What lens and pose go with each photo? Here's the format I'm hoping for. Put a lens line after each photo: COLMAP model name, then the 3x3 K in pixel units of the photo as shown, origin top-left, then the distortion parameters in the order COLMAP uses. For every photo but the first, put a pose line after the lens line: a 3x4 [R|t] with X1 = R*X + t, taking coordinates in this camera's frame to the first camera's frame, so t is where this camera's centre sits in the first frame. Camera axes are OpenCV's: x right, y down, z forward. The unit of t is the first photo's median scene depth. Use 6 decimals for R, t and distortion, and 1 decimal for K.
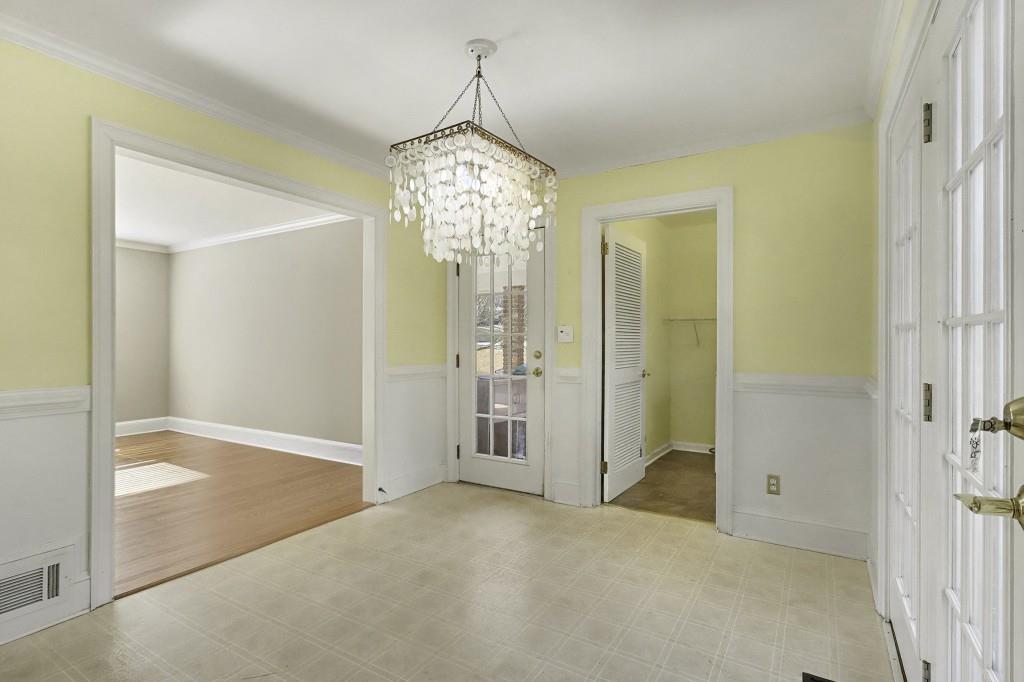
lens RADIAL K [[481.1, 0, 510.4], [0, 481.1, 341.8], [0, 0, 1]] dist [0.005074, 0.001368]
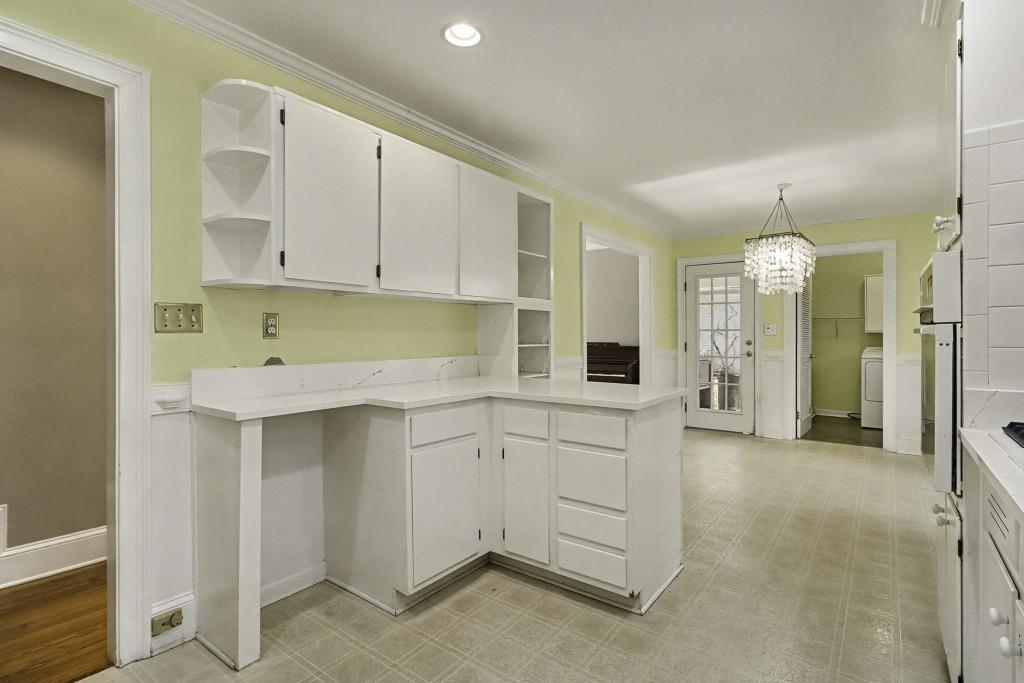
lens RADIAL K [[481.1, 0, 515.6], [0, 481.1, 340.5], [0, 0, 1]] dist [0.005074, 0.001368]
pose [[0.995625, -0.002448, -0.093404, -0.544945], [0.003684, 0.999908, 0.013065, -0.003653], [0.093364, -0.013352, 0.995543, -0.605533]]
